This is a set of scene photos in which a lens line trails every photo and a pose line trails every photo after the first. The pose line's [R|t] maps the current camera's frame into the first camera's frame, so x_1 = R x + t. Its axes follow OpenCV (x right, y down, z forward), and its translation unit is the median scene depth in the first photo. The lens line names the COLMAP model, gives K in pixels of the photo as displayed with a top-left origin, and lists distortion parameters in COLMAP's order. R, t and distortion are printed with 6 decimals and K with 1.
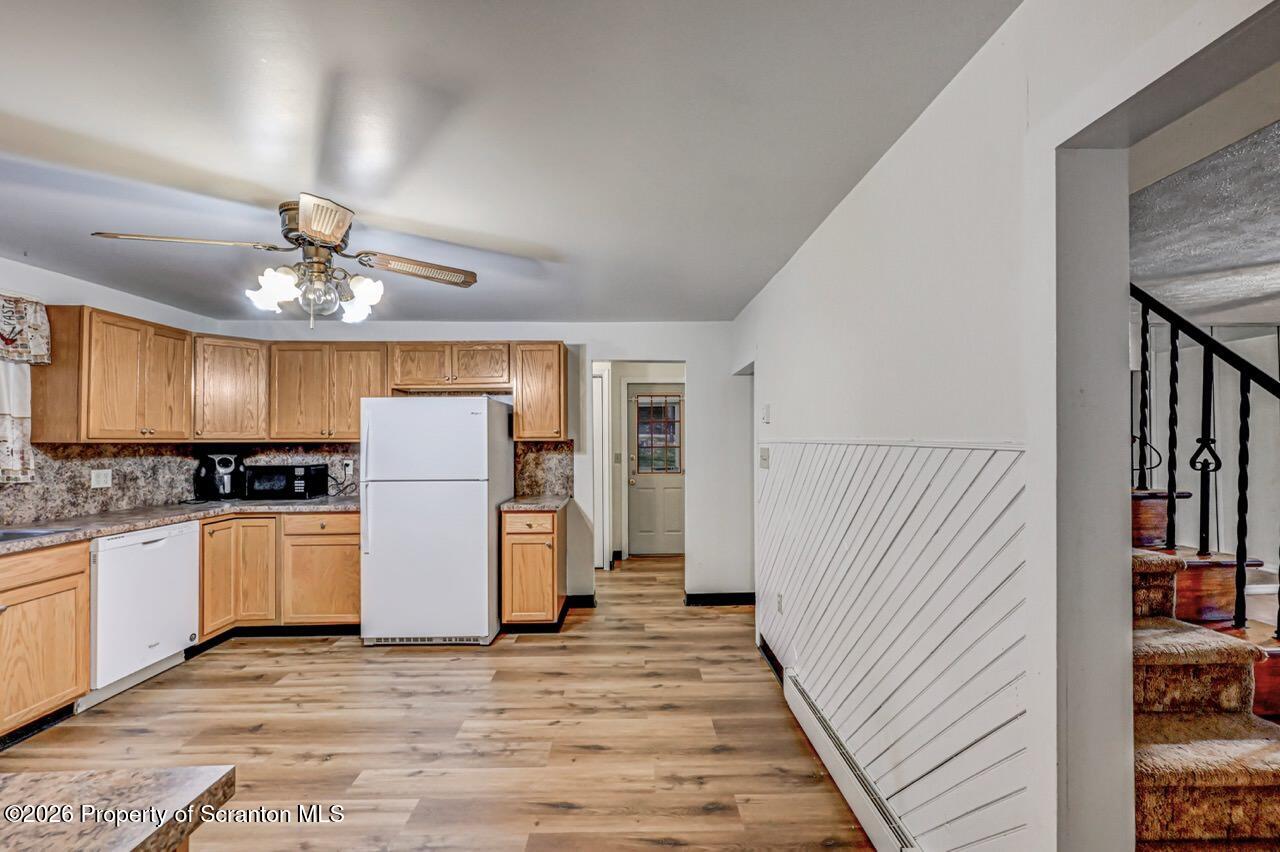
lens RADIAL K [[506.8, 0, 642.4], [0, 506.8, 435.6], [0, 0, 1]] dist [-0.000228, 0.000186]
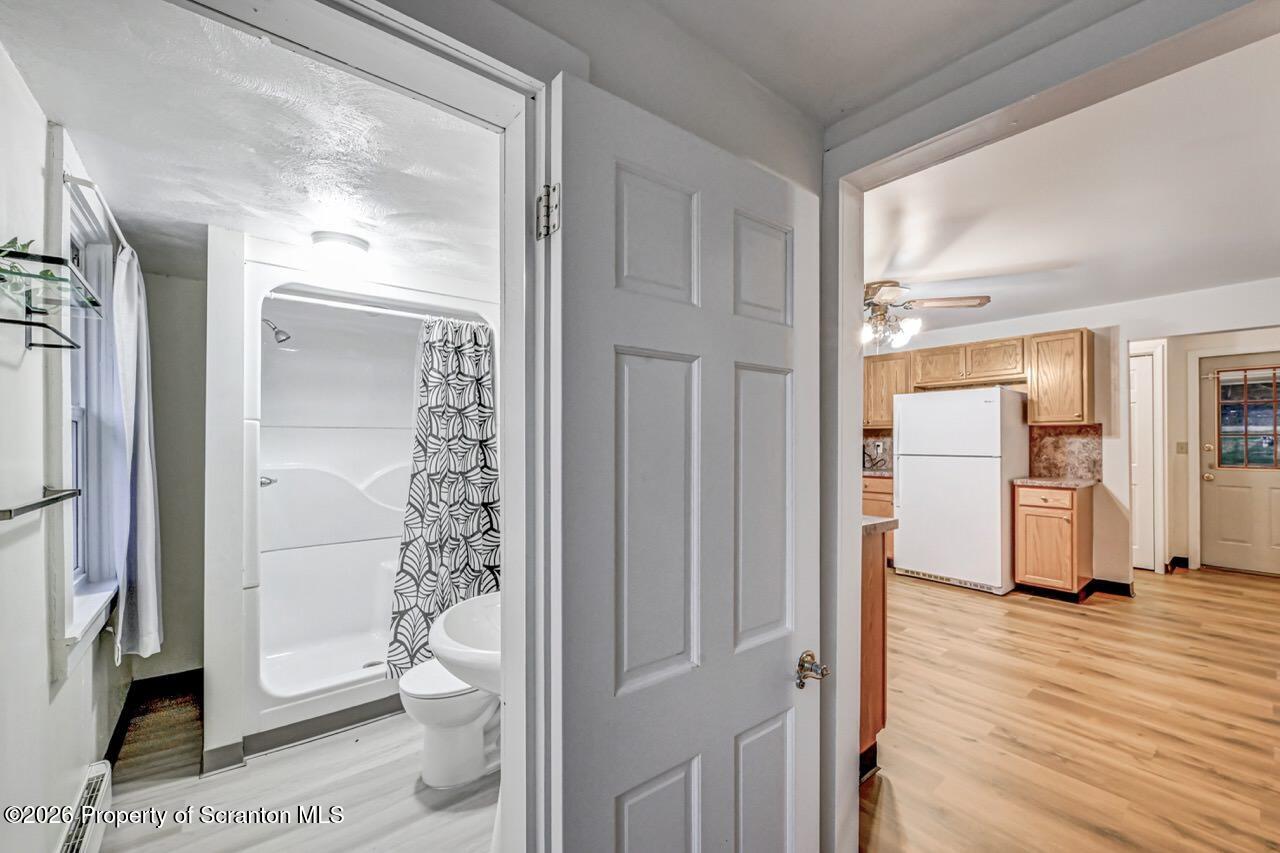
lens RADIAL K [[509.0, 0, 636.5], [0, 509.0, 437.3], [0, 0, 1]] dist [-0.000444, -0.000071]
pose [[0.606461, 0.001364, -0.795112, 0.125137], [0.005031, 0.999972, 0.005553, 0.029975], [0.795097, -0.007367, 0.606437, -0.400362]]
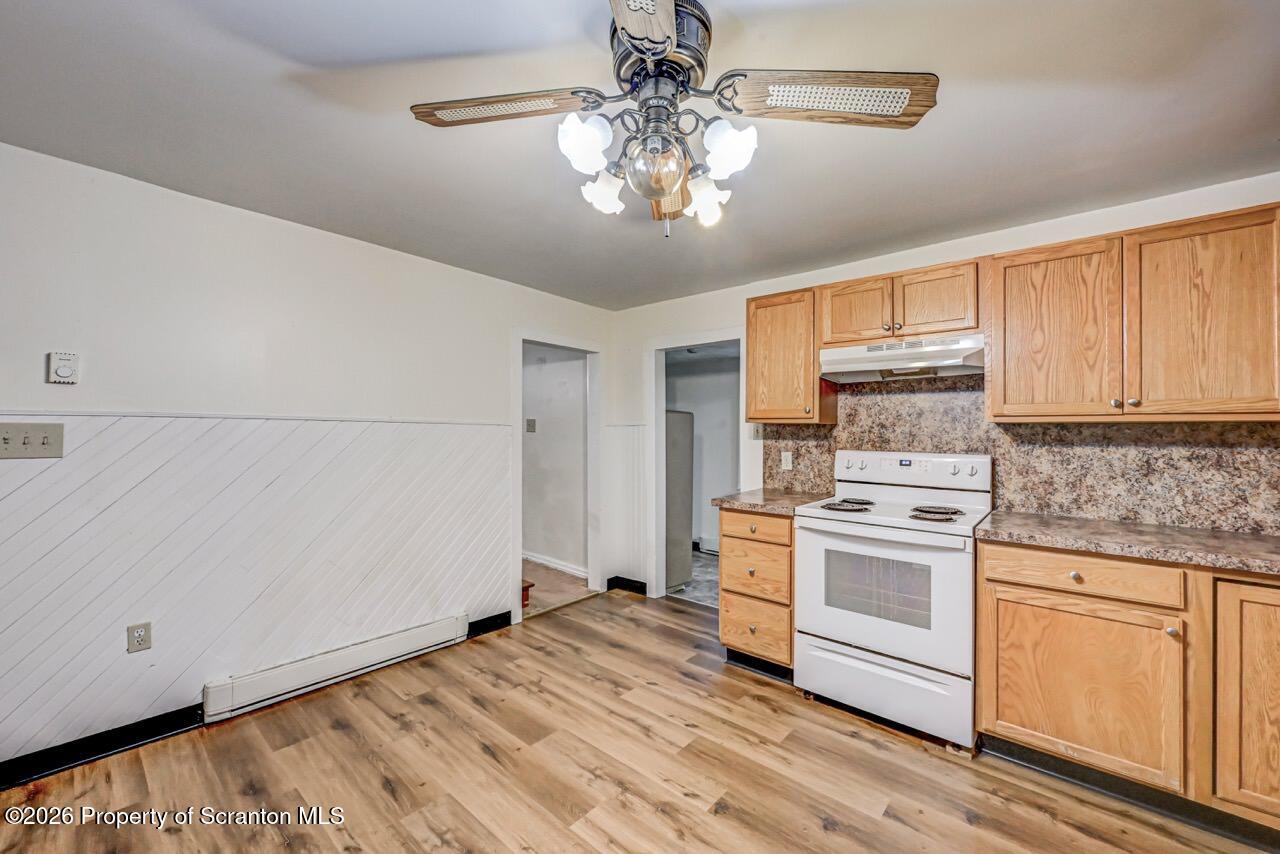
lens RADIAL K [[496.4, 0, 626.7], [0, 496.4, 419.0], [0, 0, 1]] dist [0.001473, -0.000206]
pose [[-0.735968, 0.013194, 0.676888, -0.619557], [-0.010993, 0.999445, -0.031434, 0.024922], [-0.676927, -0.030575, -0.735414, 0.899624]]
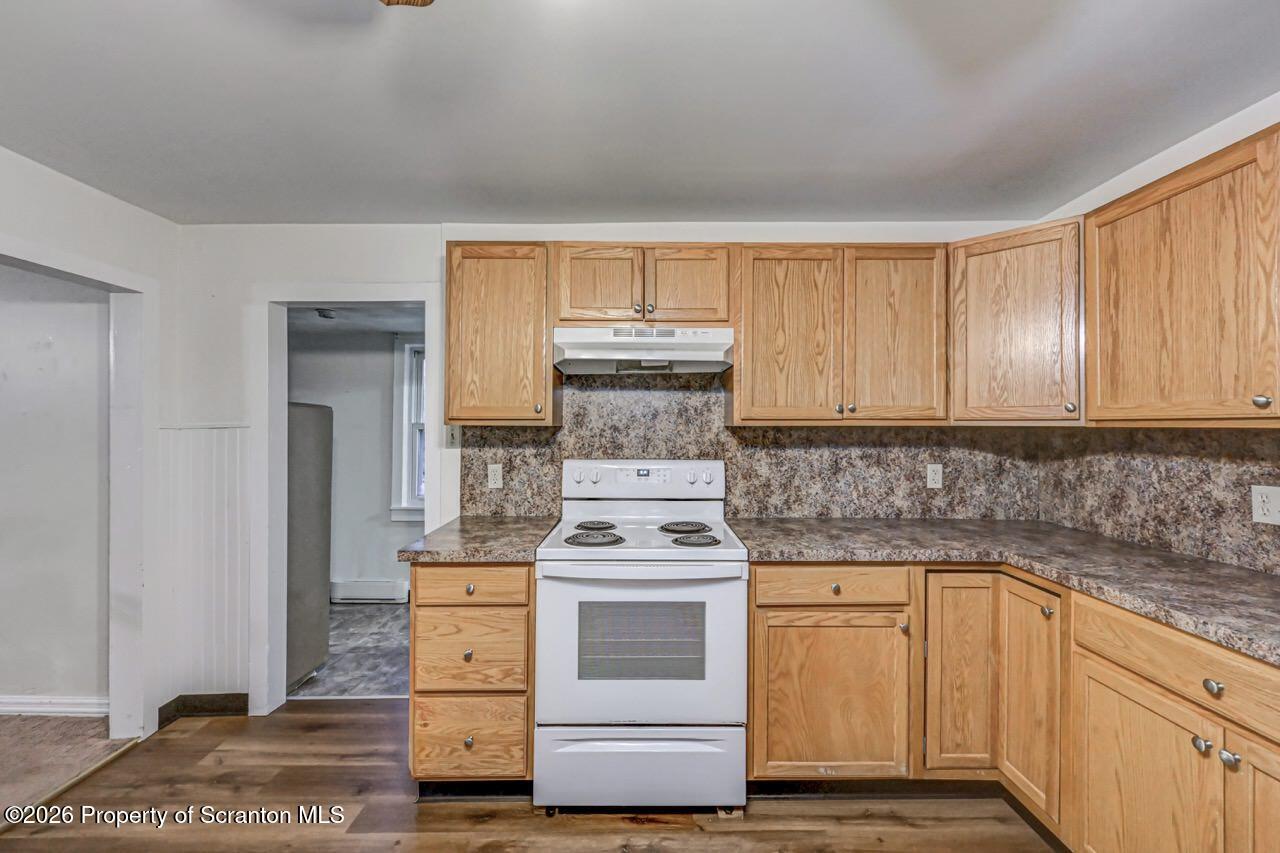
lens RADIAL K [[523.7, 0, 642.3], [0, 523.7, 419.3], [0, 0, 1]] dist [0.000410, -0.000784]
pose [[-0.999779, 0.002903, 0.020838, -0.424693], [0.002460, 0.999770, -0.021285, 0.008065], [-0.020895, -0.021229, -0.999556, 0.725621]]
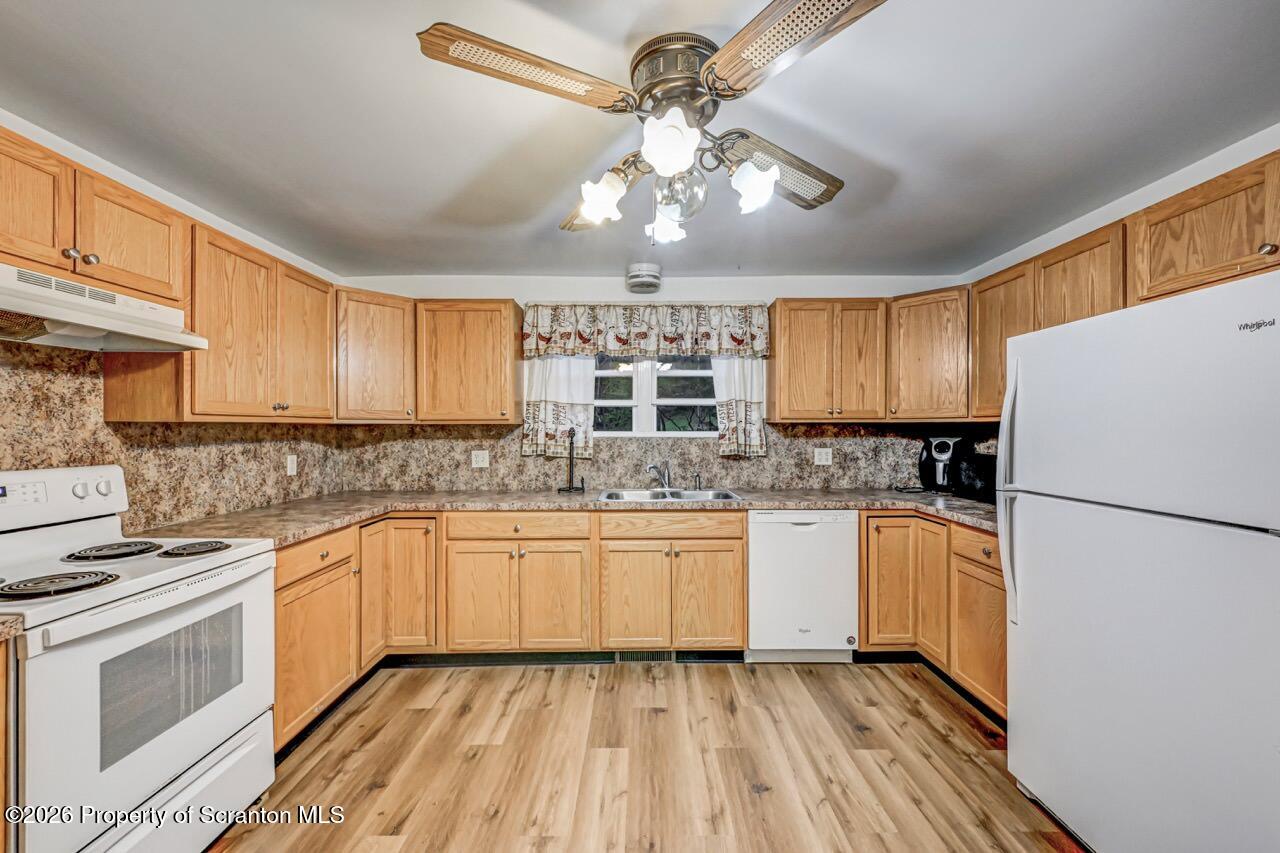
lens RADIAL K [[506.5, 0, 637.8], [0, 506.5, 430.0], [0, 0, 1]] dist [-0.004478, -0.000403]
pose [[-0.028765, 0.007761, -0.999556, 0.008569], [0.012856, 0.999890, 0.007394, 0.014838], [0.999504, -0.012637, -0.028862, 0.592852]]
